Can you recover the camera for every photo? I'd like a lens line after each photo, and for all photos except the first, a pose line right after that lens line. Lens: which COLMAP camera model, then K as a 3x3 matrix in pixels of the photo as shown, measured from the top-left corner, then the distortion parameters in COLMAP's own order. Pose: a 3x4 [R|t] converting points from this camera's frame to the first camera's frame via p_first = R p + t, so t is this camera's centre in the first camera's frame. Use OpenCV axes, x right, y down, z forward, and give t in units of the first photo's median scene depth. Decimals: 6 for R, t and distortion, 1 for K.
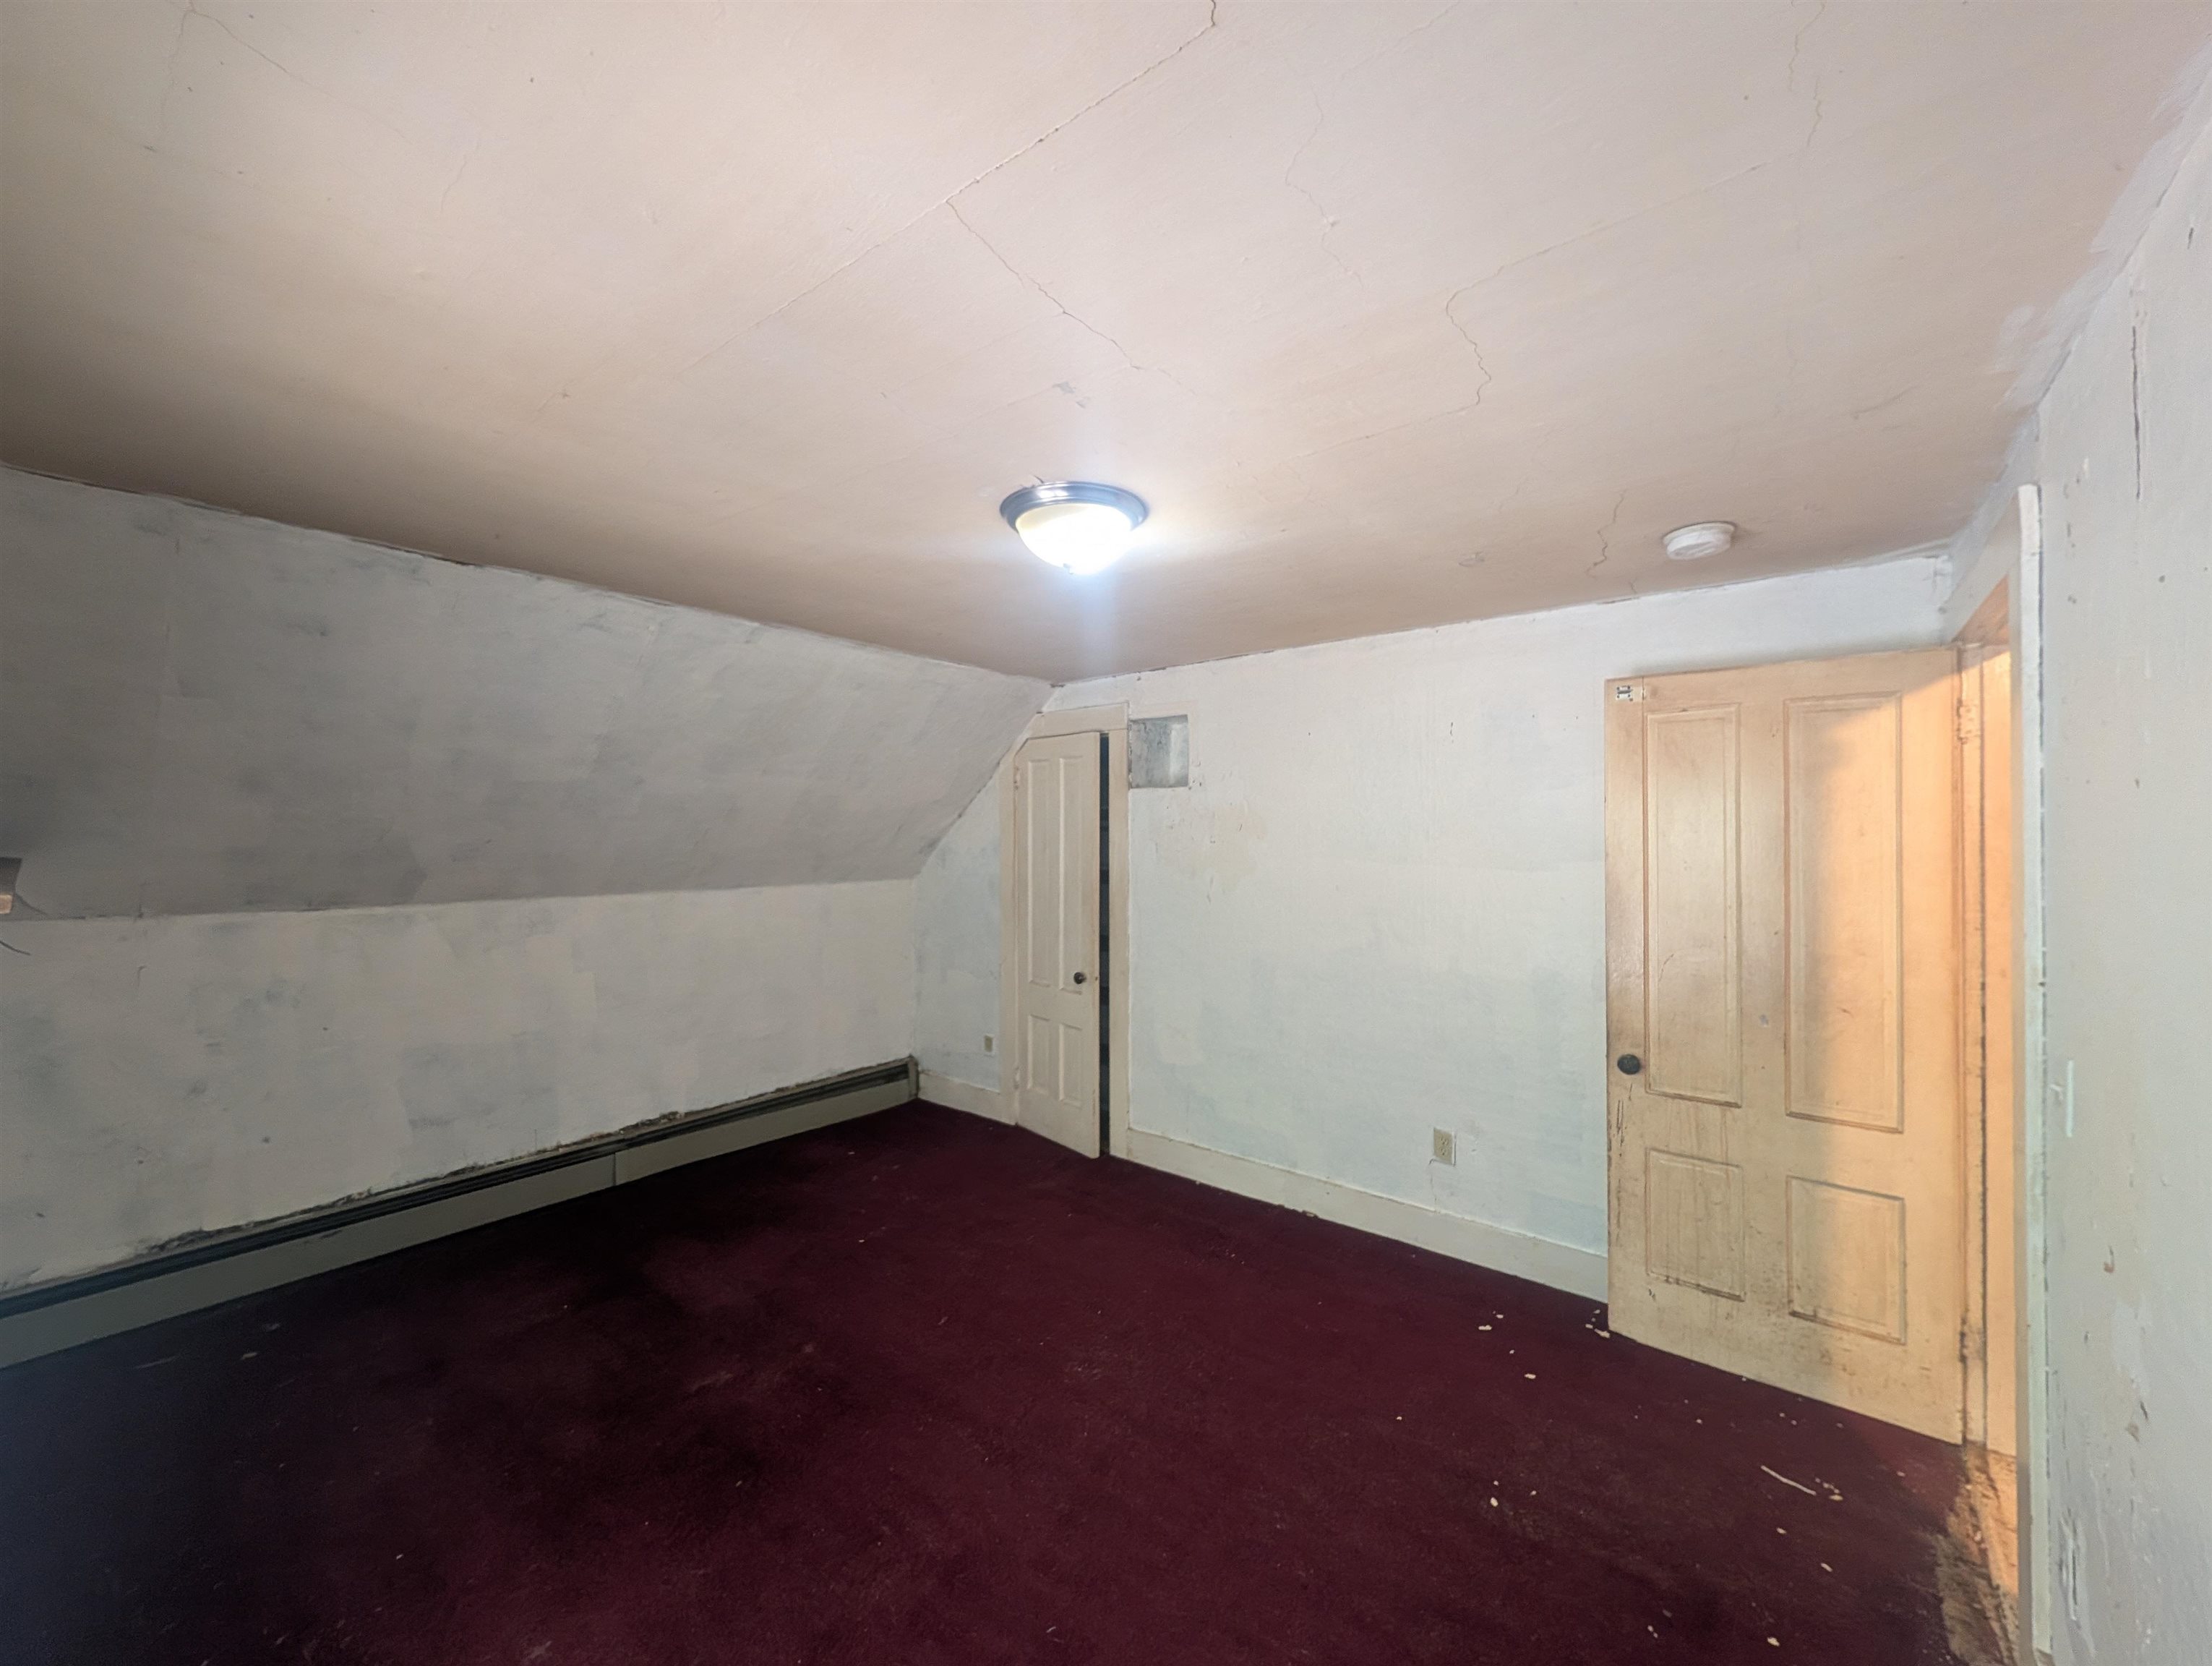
lens RADIAL K [[856.5, 0, 1104.7], [0, 856.5, 827.6], [0, 0, 1]] dist [0.001279, 0.000026]
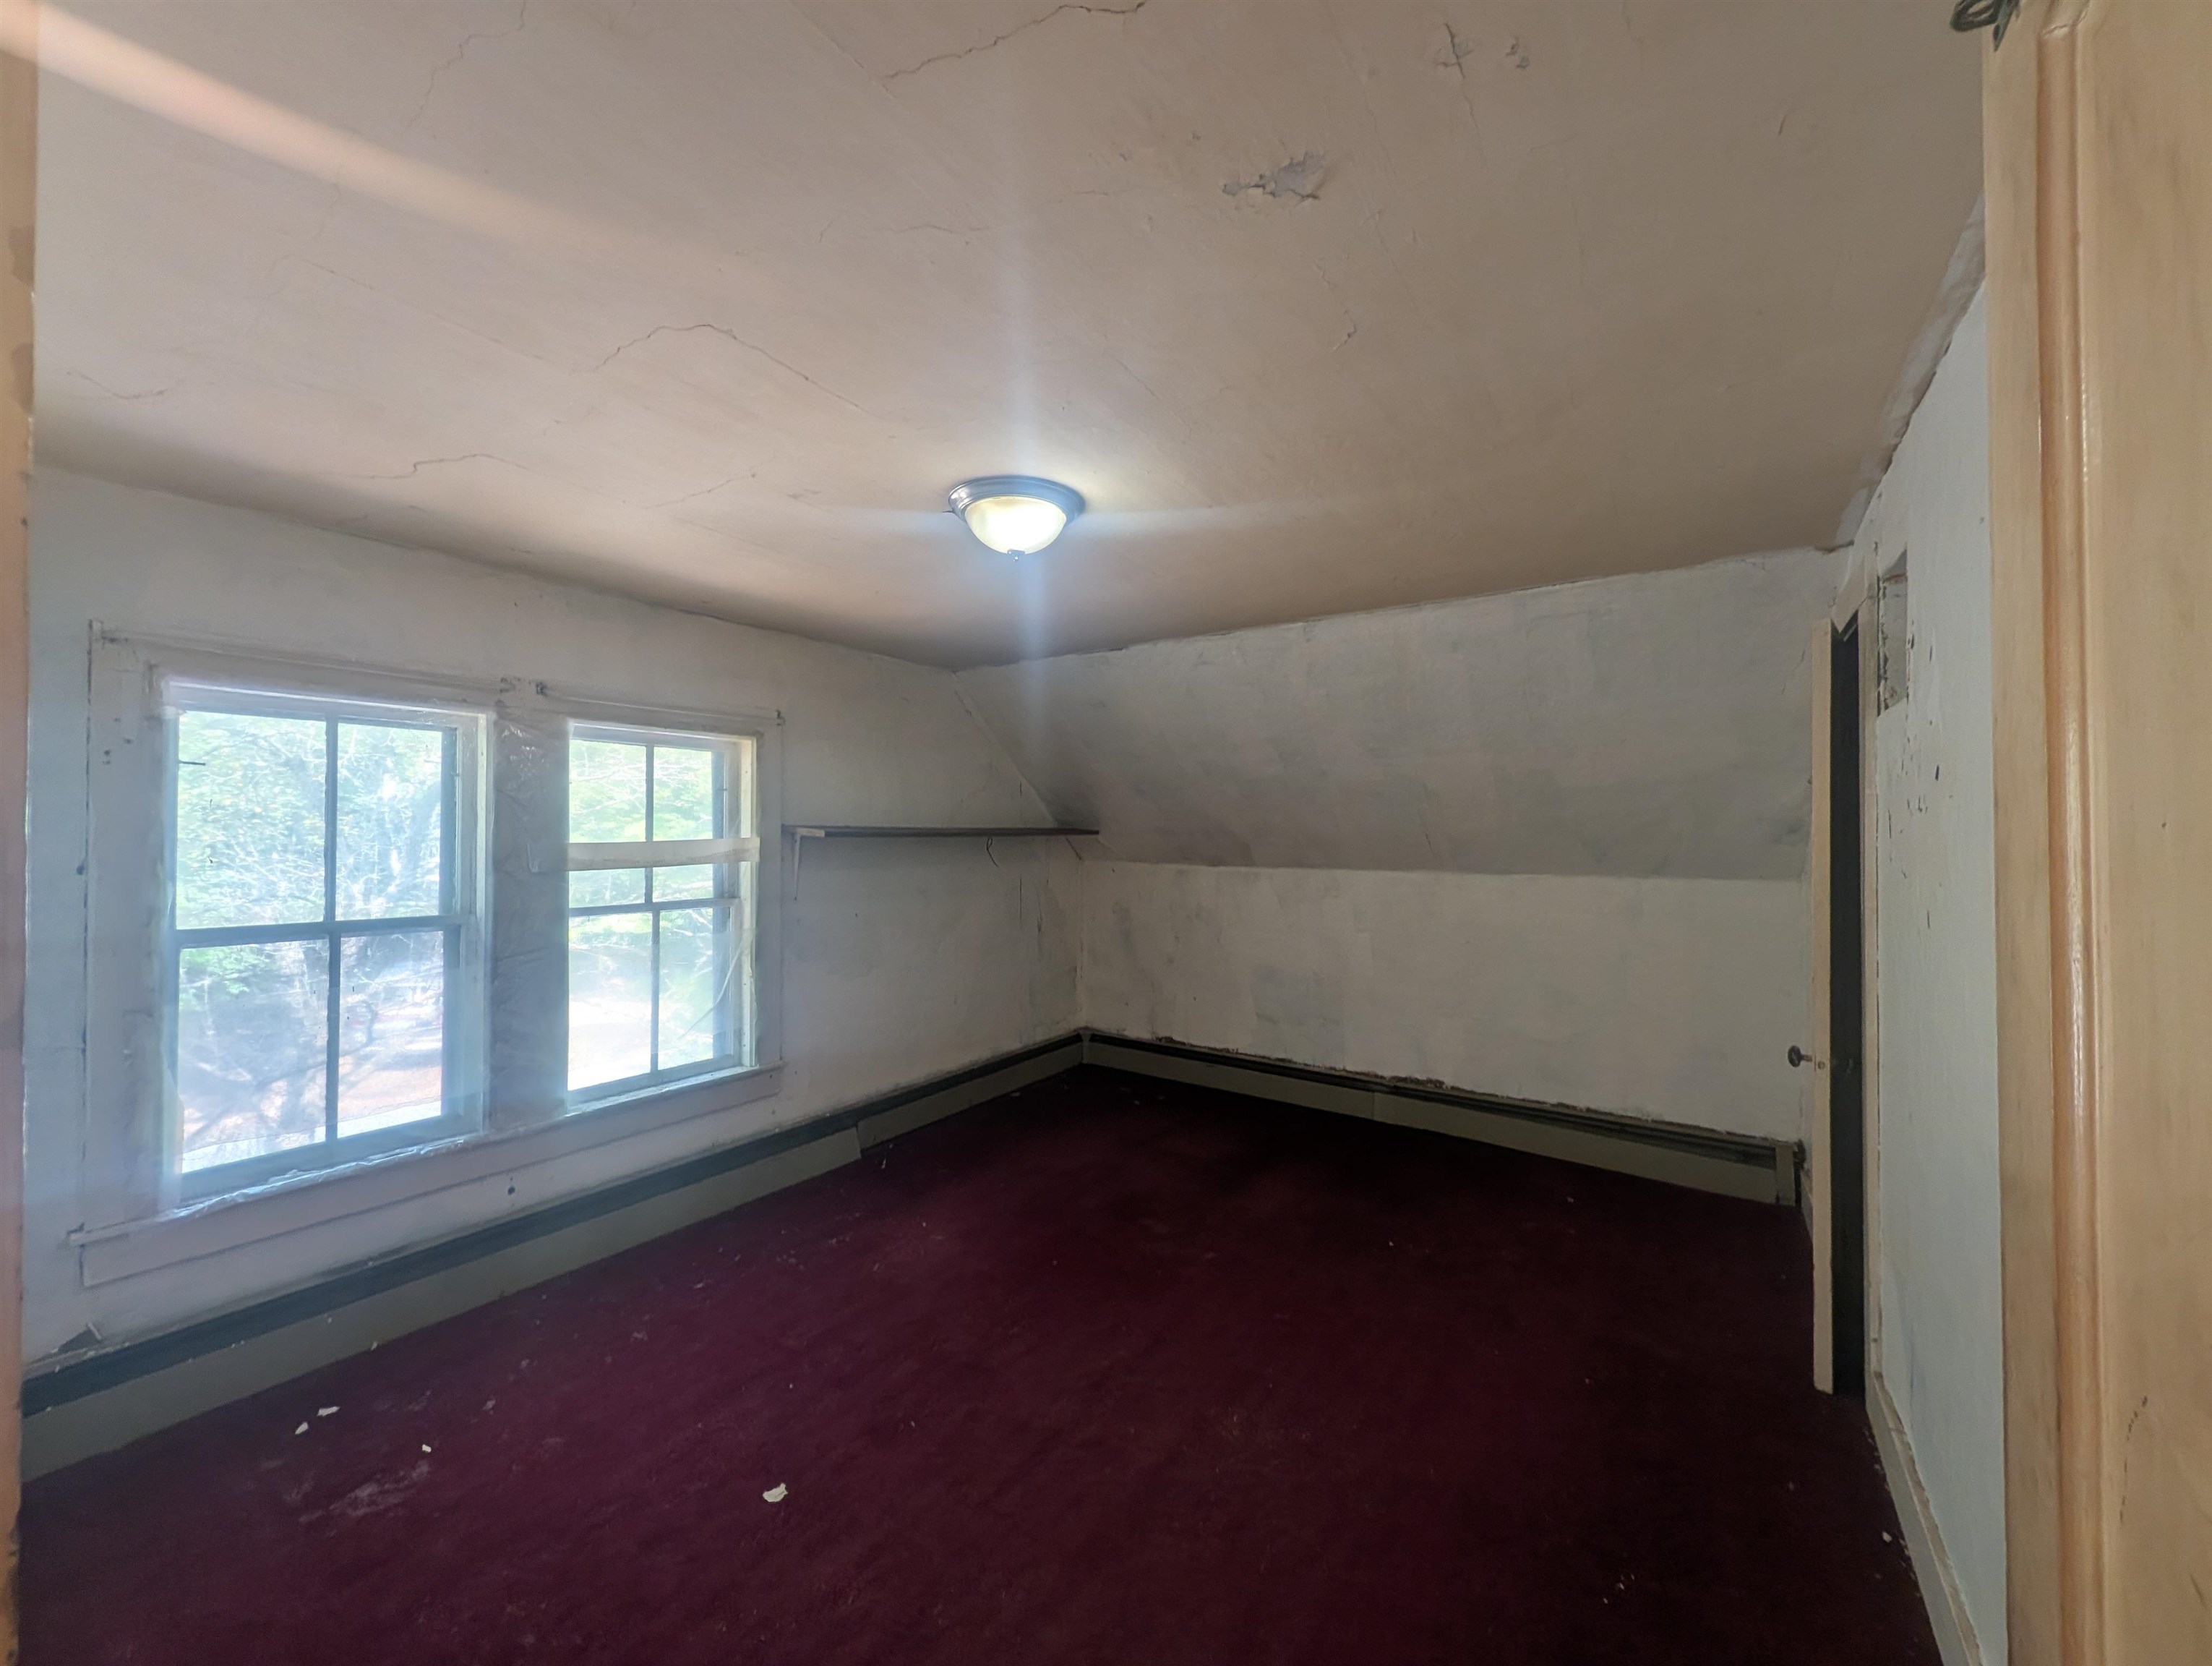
lens RADIAL K [[856.5, 0, 1104.5], [0, 856.5, 829.1], [0, 0, 1]] dist [0.001279, 0.000026]
pose [[0.071551, -0.007623, -0.997408, 0.548359], [0.001418, 0.999971, -0.007541, 0.029874], [0.997436, -0.000875, 0.071560, 0.535528]]
